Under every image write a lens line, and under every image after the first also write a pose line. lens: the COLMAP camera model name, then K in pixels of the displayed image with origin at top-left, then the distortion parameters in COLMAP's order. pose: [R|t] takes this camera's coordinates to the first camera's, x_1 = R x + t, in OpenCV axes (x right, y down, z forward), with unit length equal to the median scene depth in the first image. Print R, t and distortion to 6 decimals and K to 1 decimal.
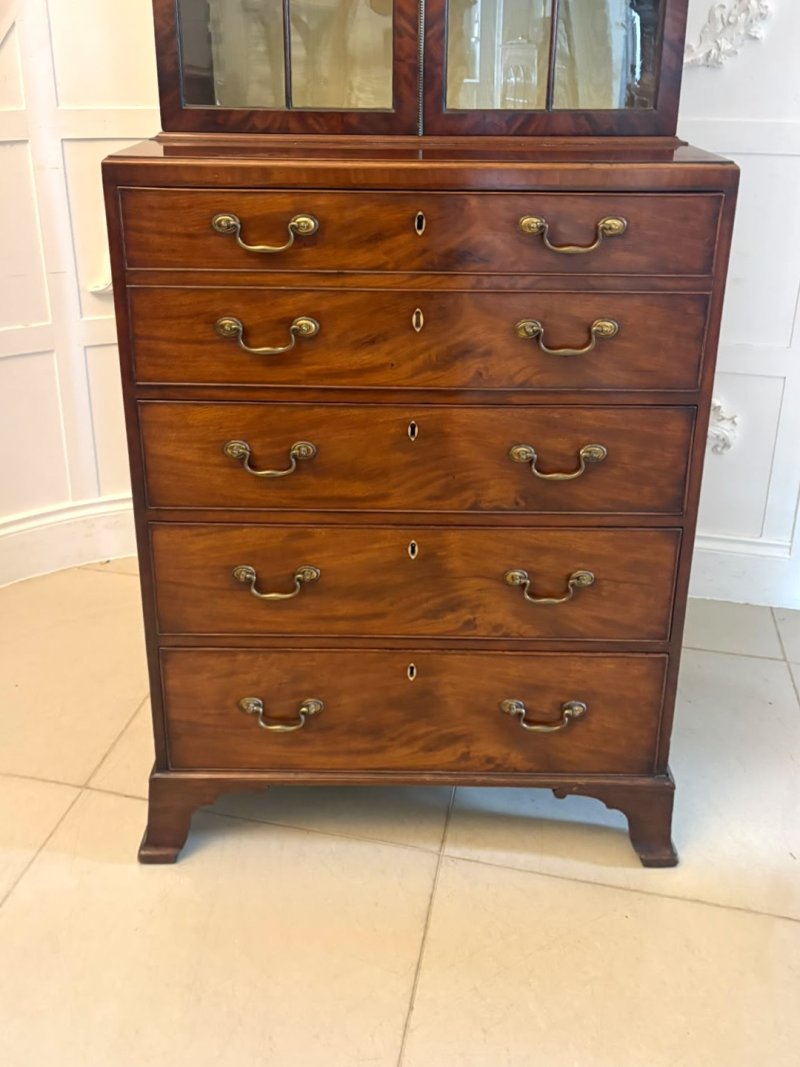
lens RADIAL K [[974.0, 0, 397.3], [0, 974.0, 397.3], [0, 0, 1]] dist [0.052540, 0.000000]
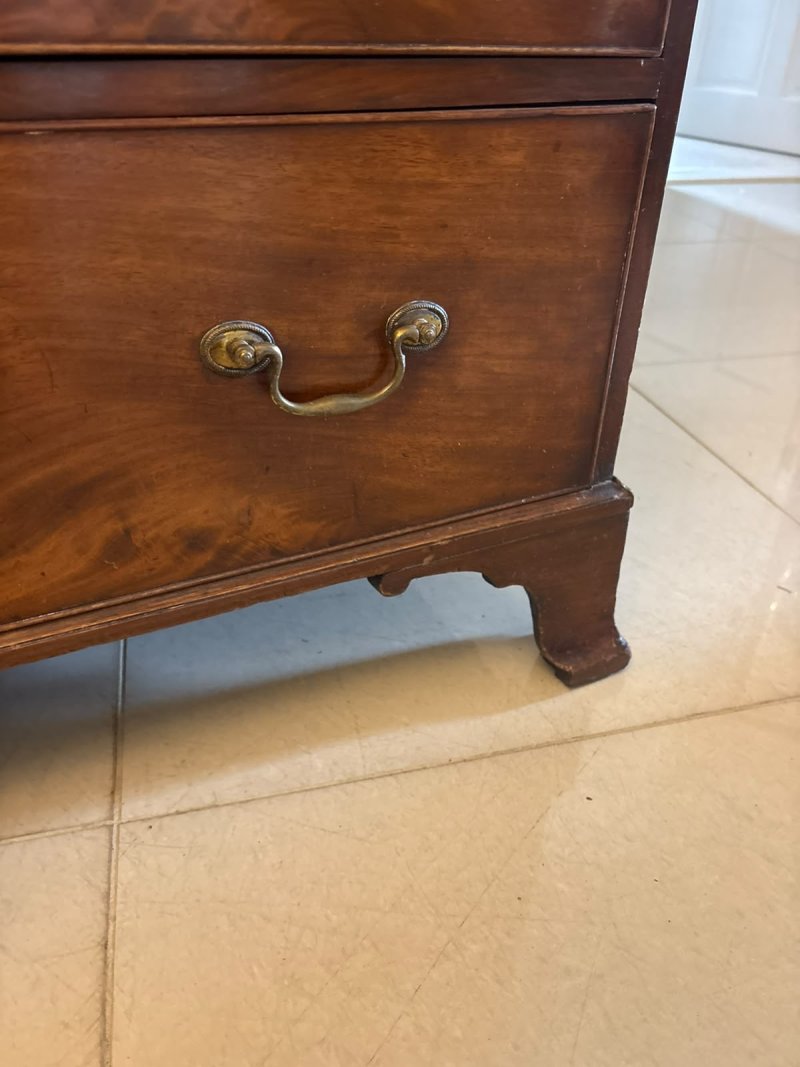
lens RADIAL K [[809.3, 0, 397.4], [0, 809.3, 547.2], [0, 0, 1]] dist [0.030981, -0.027445]
pose [[0.896696, -0.233610, 0.375983, 0.050876], [0.139735, 0.955354, 0.260332, 0.309707], [-0.420013, -0.180901, 0.889305, 0.726777]]
